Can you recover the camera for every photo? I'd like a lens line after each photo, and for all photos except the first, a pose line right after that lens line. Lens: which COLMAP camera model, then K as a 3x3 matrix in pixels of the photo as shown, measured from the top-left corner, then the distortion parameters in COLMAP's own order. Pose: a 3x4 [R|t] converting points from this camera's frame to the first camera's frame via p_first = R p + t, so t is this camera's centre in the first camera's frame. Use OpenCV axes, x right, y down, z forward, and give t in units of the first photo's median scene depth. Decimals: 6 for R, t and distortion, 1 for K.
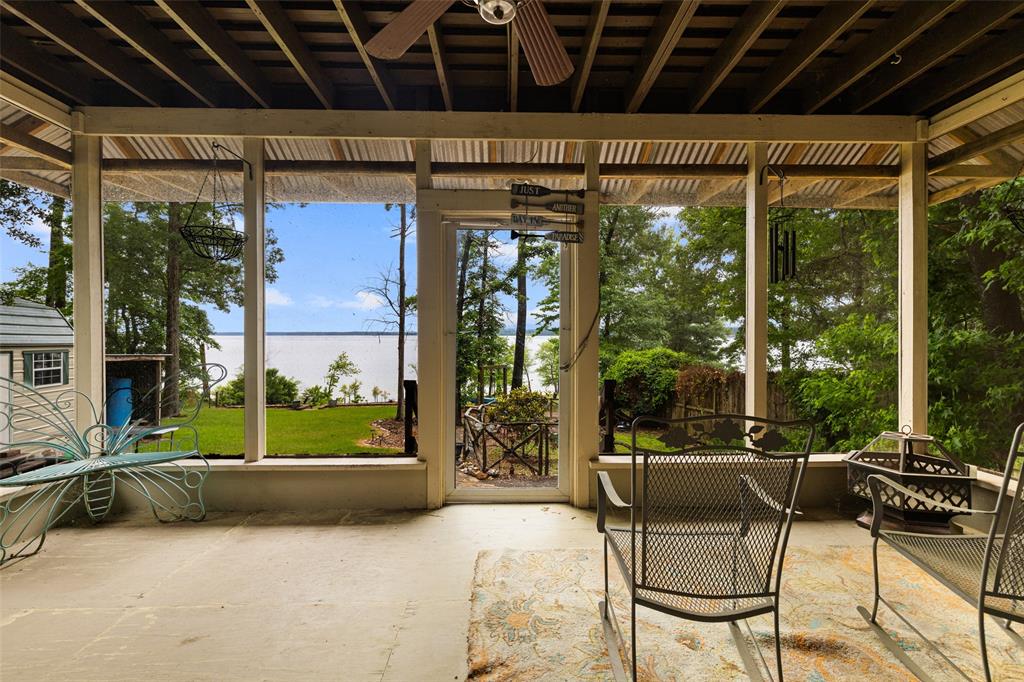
lens RADIAL K [[457.8, 0, 502.8], [0, 457.8, 334.8], [0, 0, 1]] dist [0.008017, -0.000053]
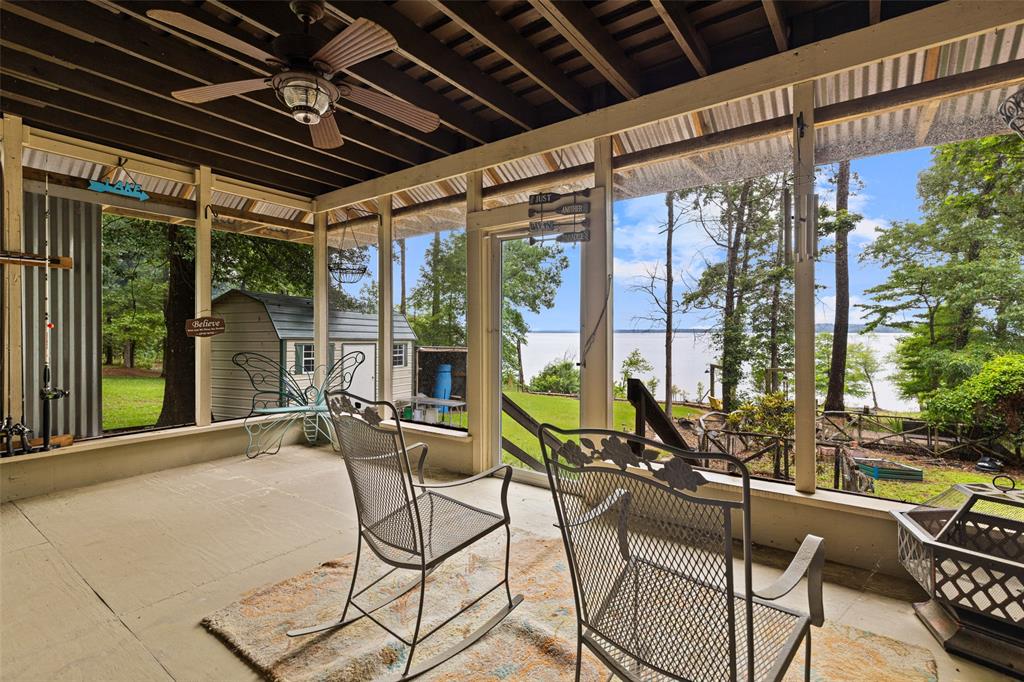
lens RADIAL K [[457.8, 0, 510.2], [0, 457.8, 326.6], [0, 0, 1]] dist [0.008017, -0.000053]
pose [[0.799087, -0.009793, -0.601135, 0.237713], [0.002372, 0.999911, -0.013136, 0.000550], [0.601210, 0.009071, 0.799039, 0.033212]]
